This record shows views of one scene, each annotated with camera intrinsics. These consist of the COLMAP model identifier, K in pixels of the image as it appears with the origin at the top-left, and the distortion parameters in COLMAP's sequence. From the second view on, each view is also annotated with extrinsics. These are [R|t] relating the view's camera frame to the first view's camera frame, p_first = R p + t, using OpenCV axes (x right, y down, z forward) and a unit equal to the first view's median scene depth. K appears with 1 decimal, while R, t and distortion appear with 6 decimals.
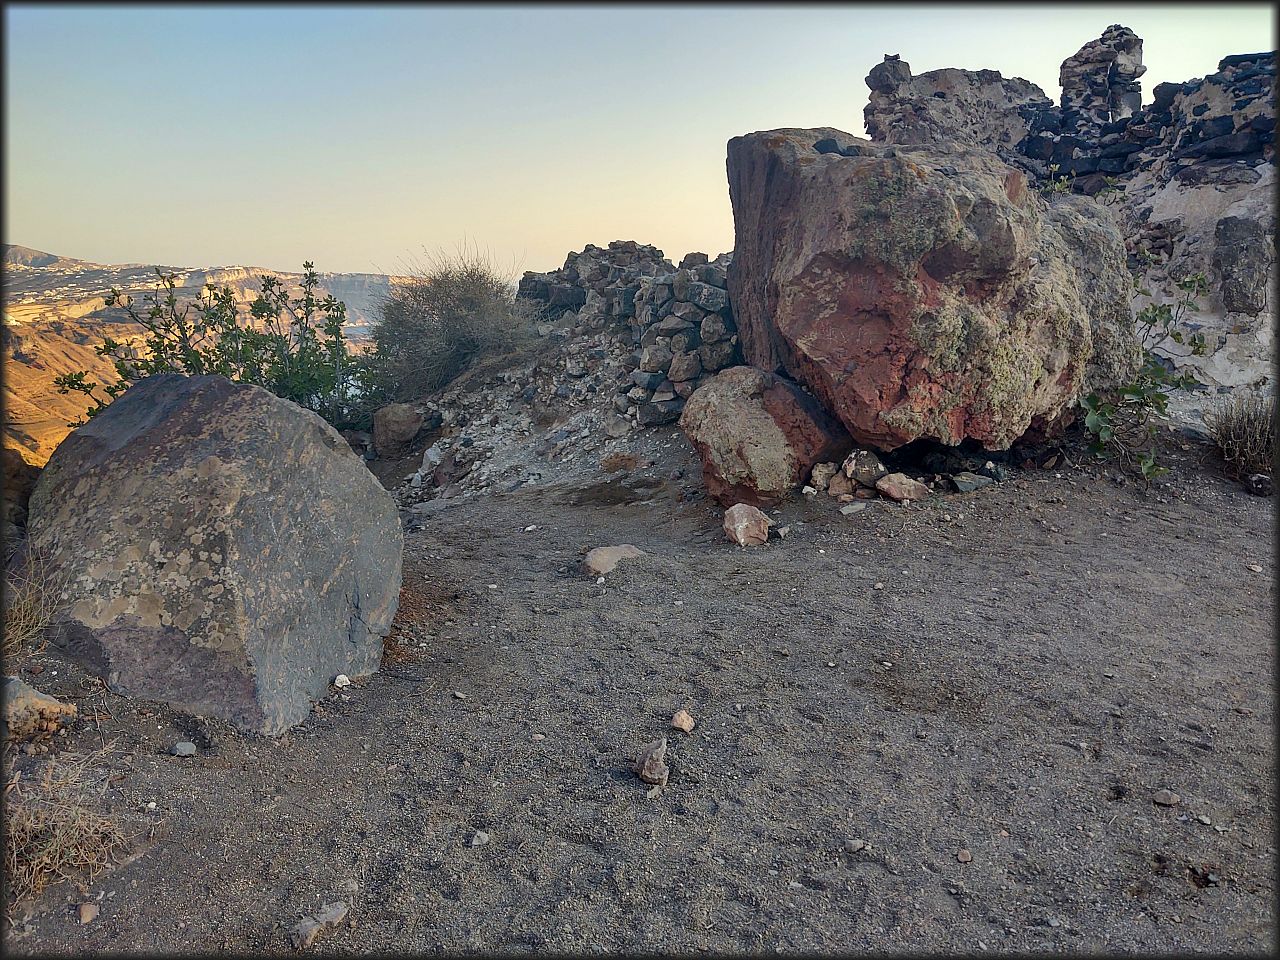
lens RADIAL K [[967.2, 0, 655.4], [0, 967.2, 469.3], [0, 0, 1]] dist [0.007594, -0.006448]
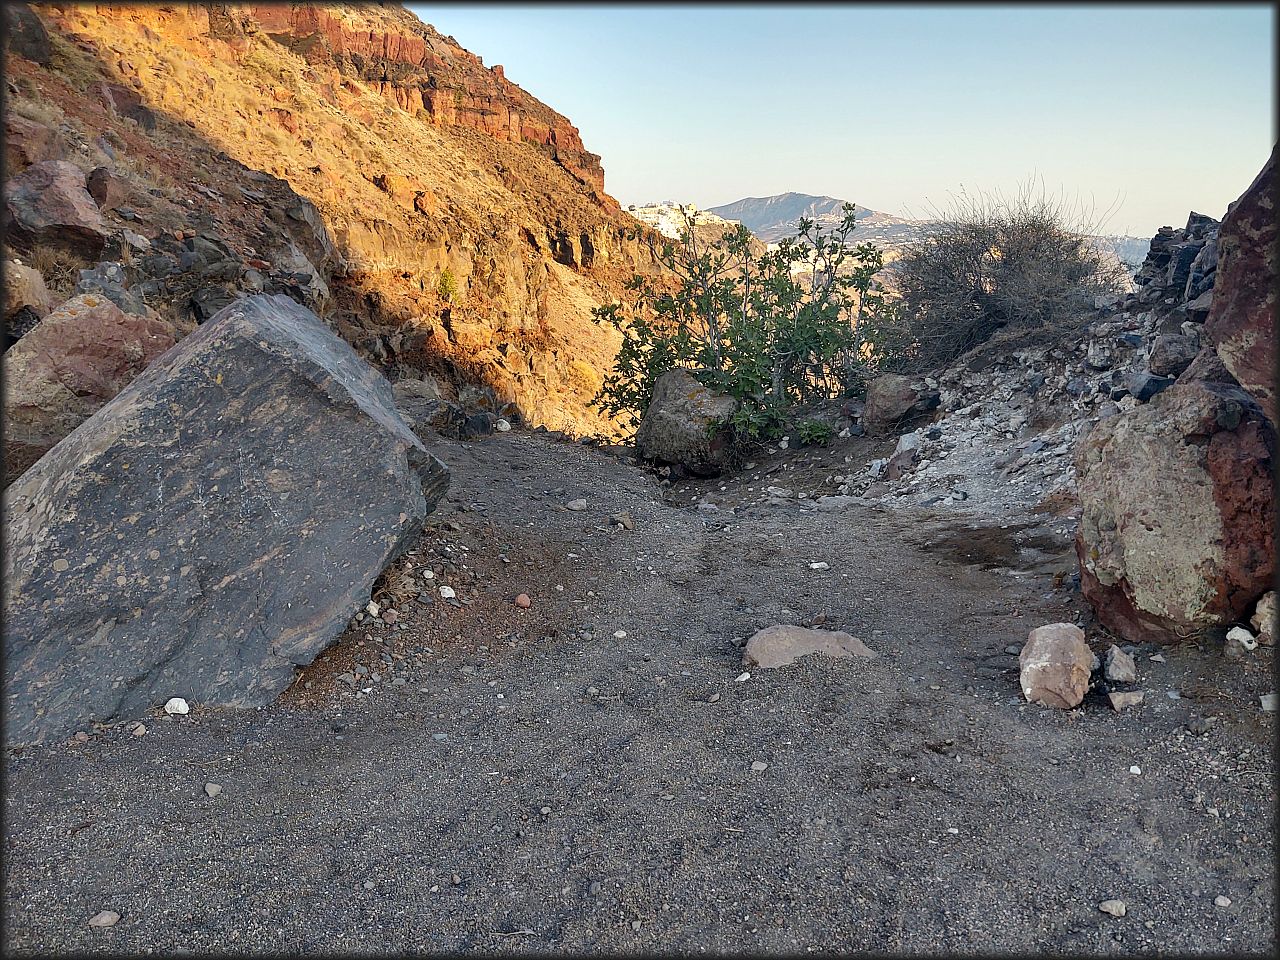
lens RADIAL K [[973.0, 0, 640.6], [0, 973.0, 452.9], [0, 0, 1]] dist [0.100997, -0.166796]
pose [[0.730491, 0.185717, -0.657185, 0.159525], [-0.171182, 0.981386, 0.087057, -0.041494], [0.661120, 0.048904, 0.748685, 0.246131]]
